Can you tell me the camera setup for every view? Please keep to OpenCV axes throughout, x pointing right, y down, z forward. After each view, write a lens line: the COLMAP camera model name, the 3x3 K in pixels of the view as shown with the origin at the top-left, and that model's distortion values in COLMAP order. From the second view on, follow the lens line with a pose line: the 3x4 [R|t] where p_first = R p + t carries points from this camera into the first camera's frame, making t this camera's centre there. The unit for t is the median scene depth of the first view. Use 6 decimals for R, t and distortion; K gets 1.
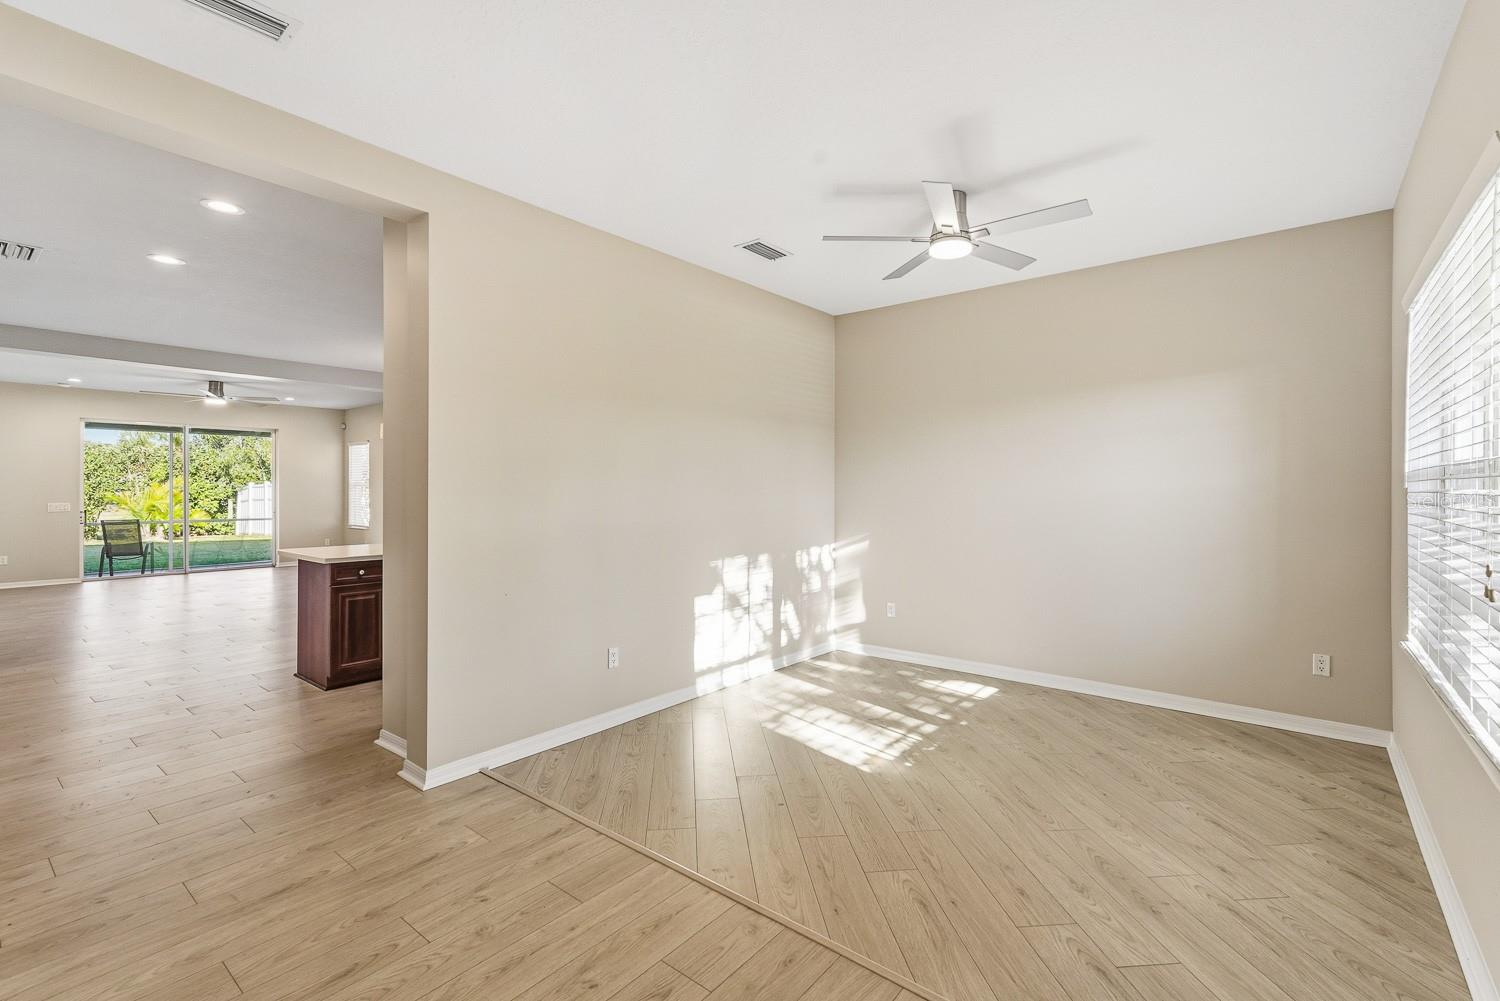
lens RADIAL K [[677.6, 0, 757.2], [0, 677.6, 488.9], [0, 0, 1]] dist [-0.001905, -0.000154]
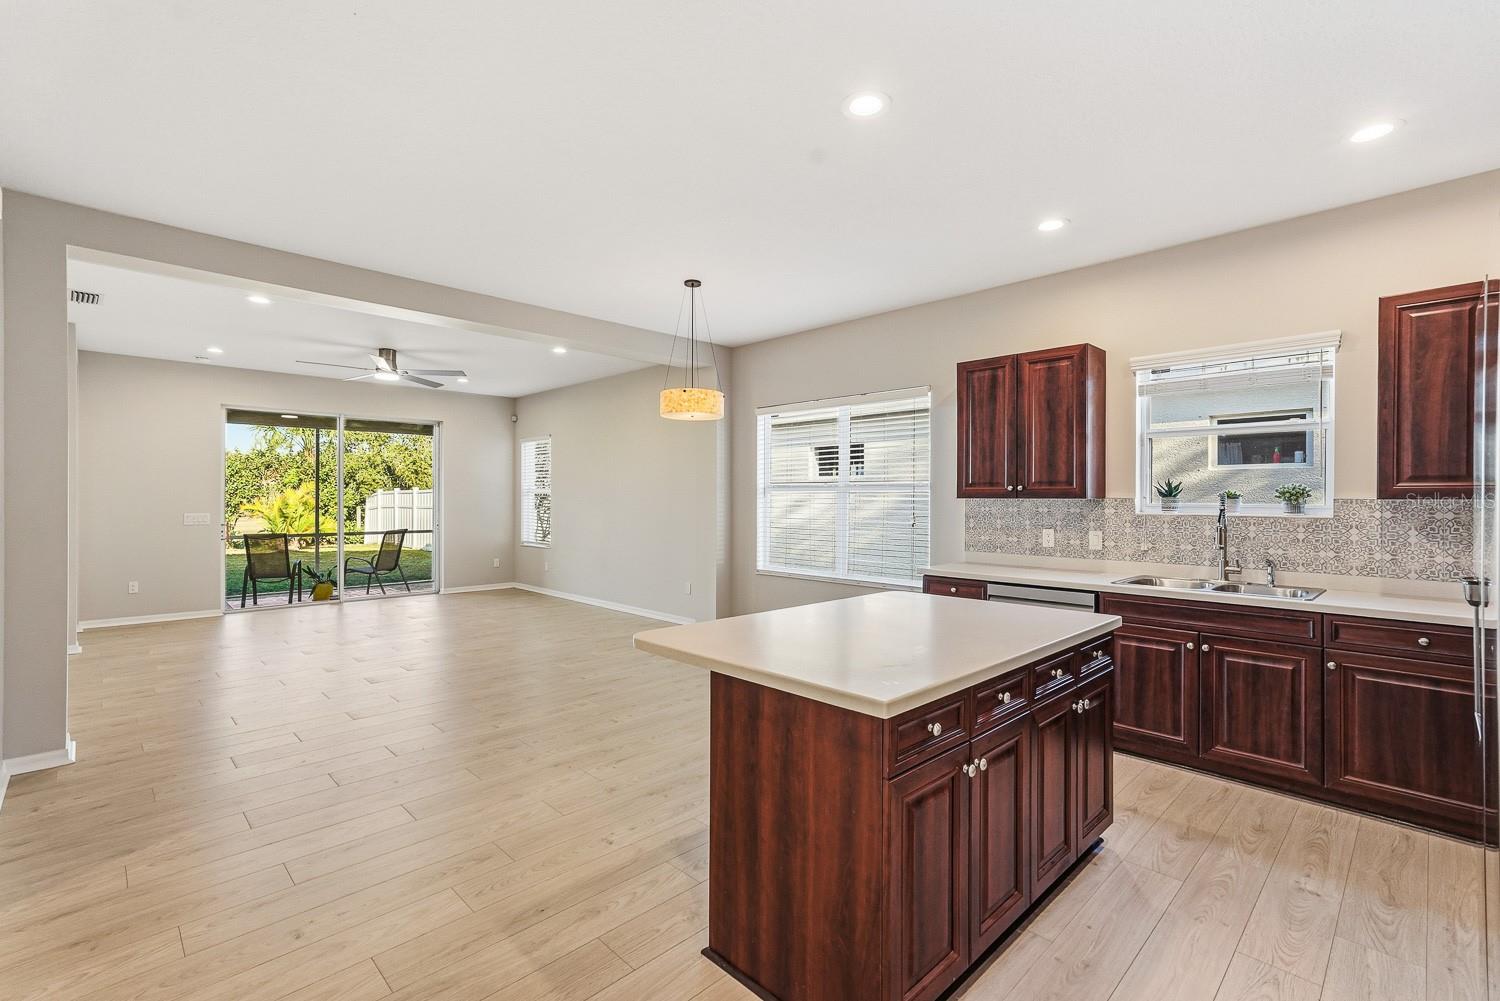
lens RADIAL K [[681.1, 0, 750.0], [0, 681.1, 500.5], [0, 0, 1]] dist [-0.006509, -0.000130]
pose [[0.992814, 0.004508, -0.119580, -0.172729], [-0.003967, 0.999981, 0.004763, 0.000121], [0.119600, -0.004255, 0.992813, 0.169349]]
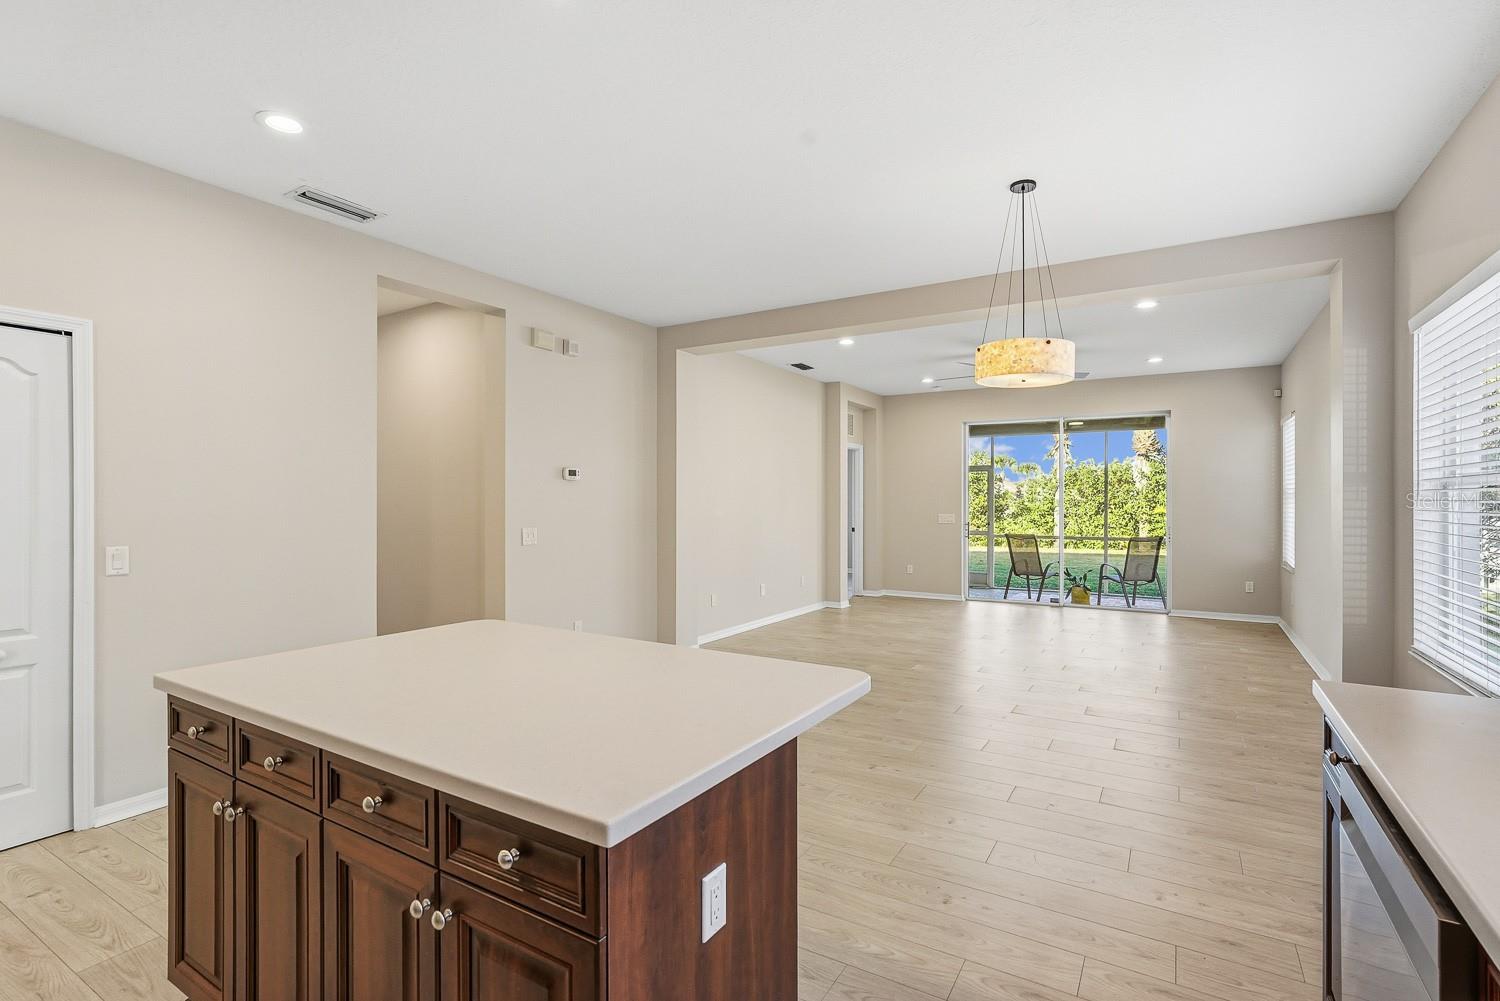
lens RADIAL K [[699.6, 0, 749.0], [0, 699.6, 472.5], [0, 0, 1]] dist [0.001820, 0.000124]
pose [[0.128804, -0.041349, -0.990808, -0.051293], [0.001938, 0.999139, -0.041444, 0.001903], [0.991668, 0.003418, 0.128773, 0.334518]]
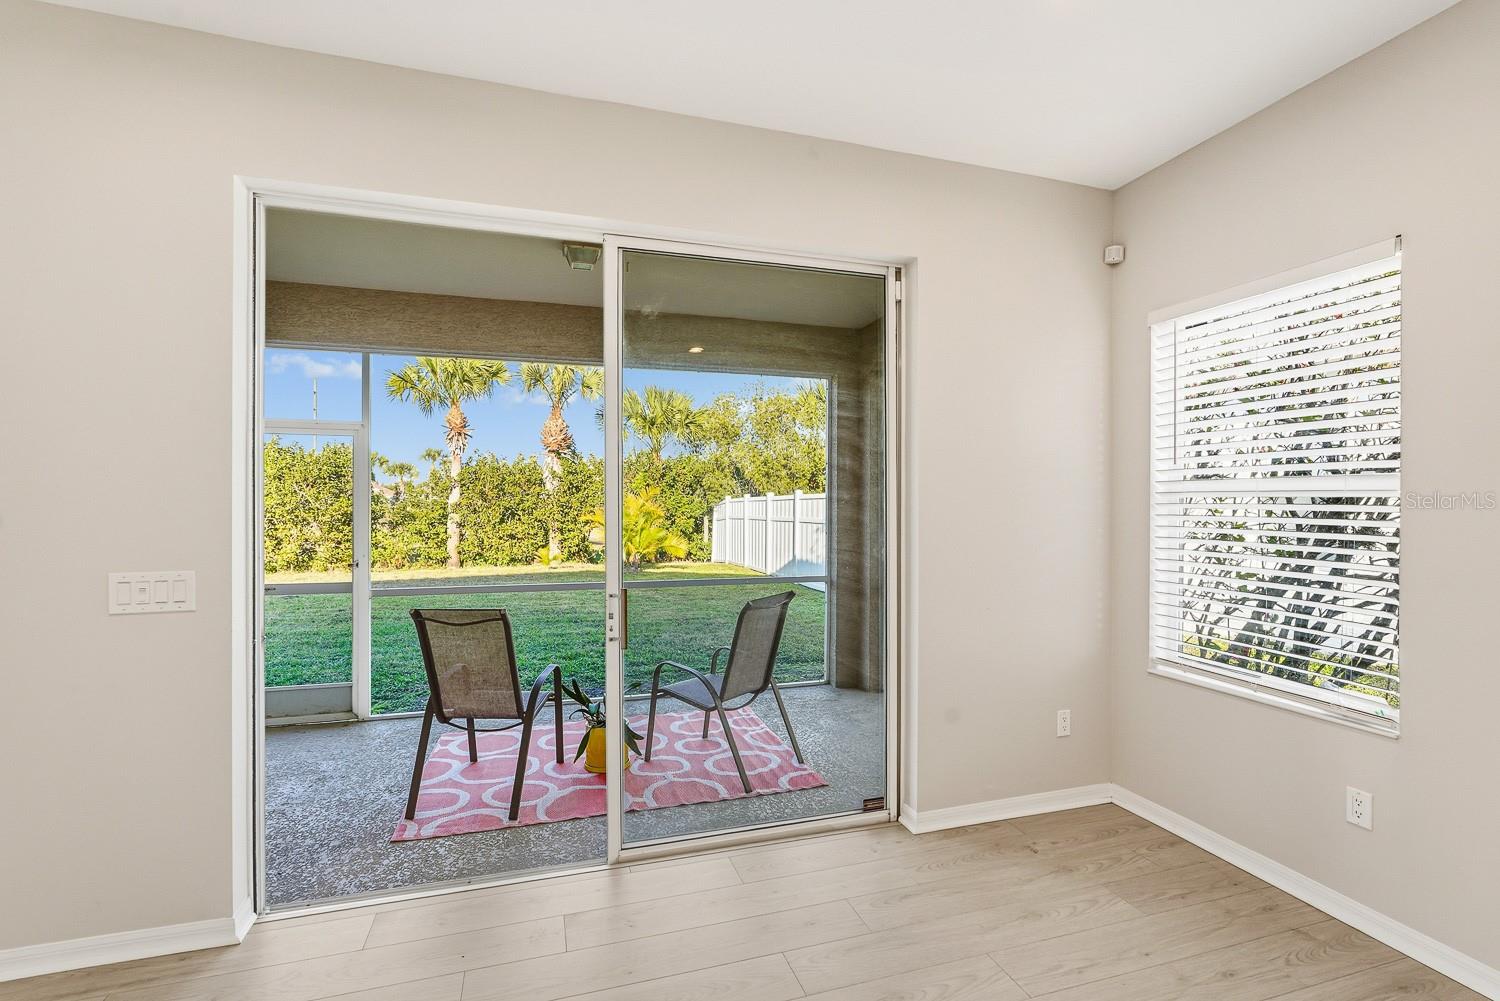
lens RADIAL K [[681.1, 0, 750.0], [0, 681.1, 500.5], [0, 0, 1]] dist [-0.006509, -0.000130]
pose [[0.833613, -0.004123, -0.552333, -0.420950], [0.001945, 0.999988, -0.004530, -0.000725], [0.552345, 0.002702, 0.833611, 0.517015]]
